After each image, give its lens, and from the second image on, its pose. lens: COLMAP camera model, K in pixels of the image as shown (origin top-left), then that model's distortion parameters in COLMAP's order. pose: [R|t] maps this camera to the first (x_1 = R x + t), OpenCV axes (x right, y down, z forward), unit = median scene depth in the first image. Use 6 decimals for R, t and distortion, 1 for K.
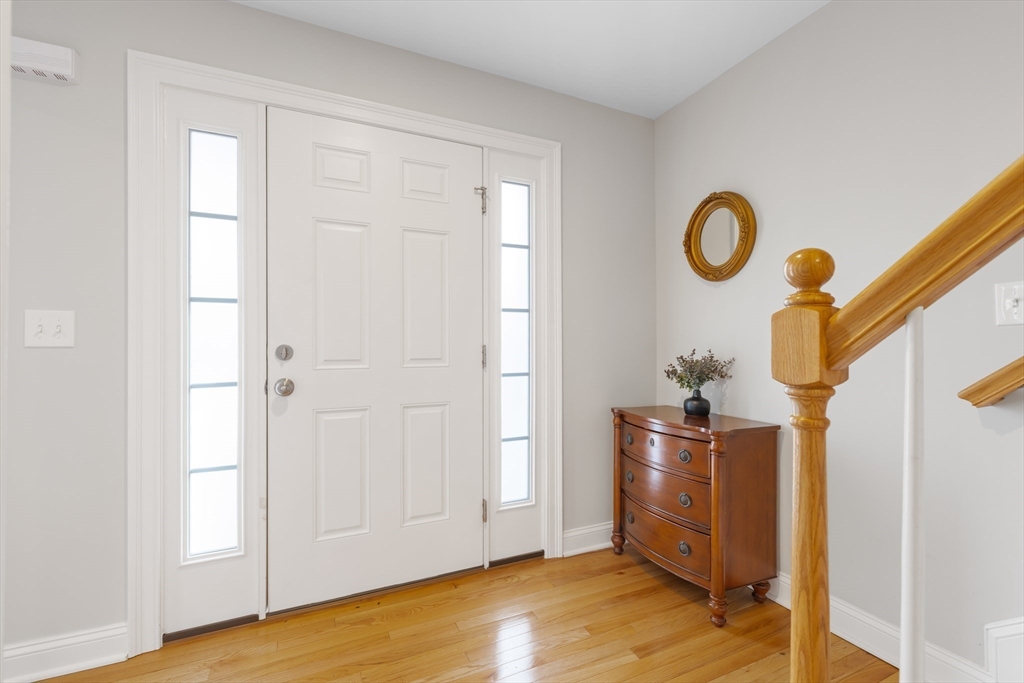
lens RADIAL K [[433.5, 0, 512.6], [0, 433.5, 343.3], [0, 0, 1]] dist [0.002212, 0.000248]
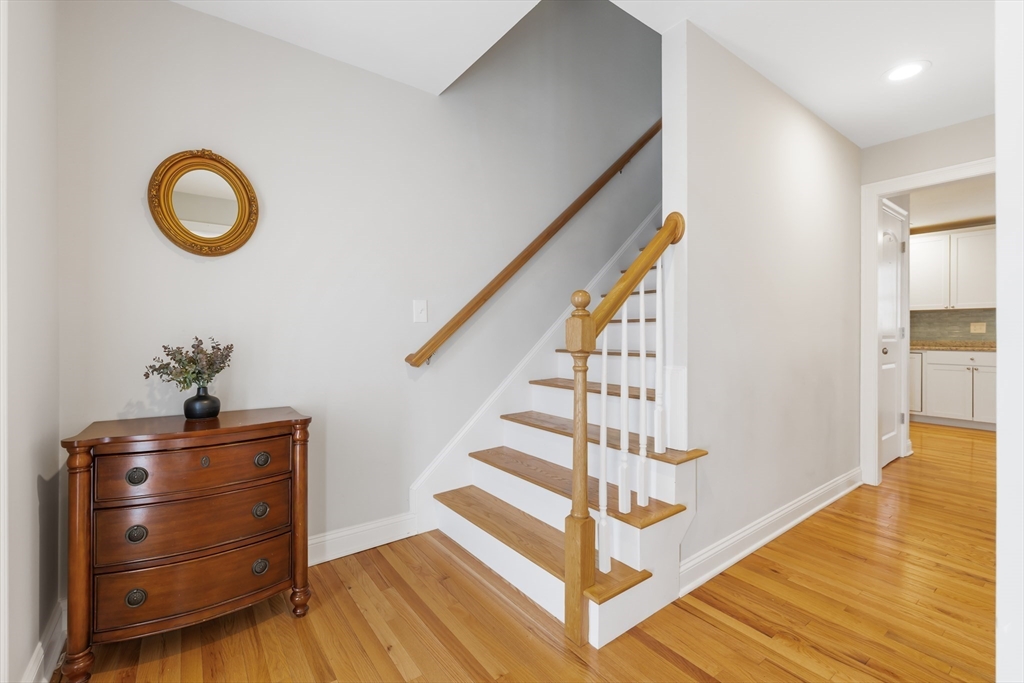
lens RADIAL K [[433.5, 0, 489.7], [0, 433.5, 339.1], [0, 0, 1]] dist [0.002212, 0.000248]
pose [[-0.186190, -0.003146, 0.982509, -0.477501], [-0.013248, 0.999912, 0.000691, 0.011008], [-0.982424, -0.012887, -0.186215, 0.635984]]
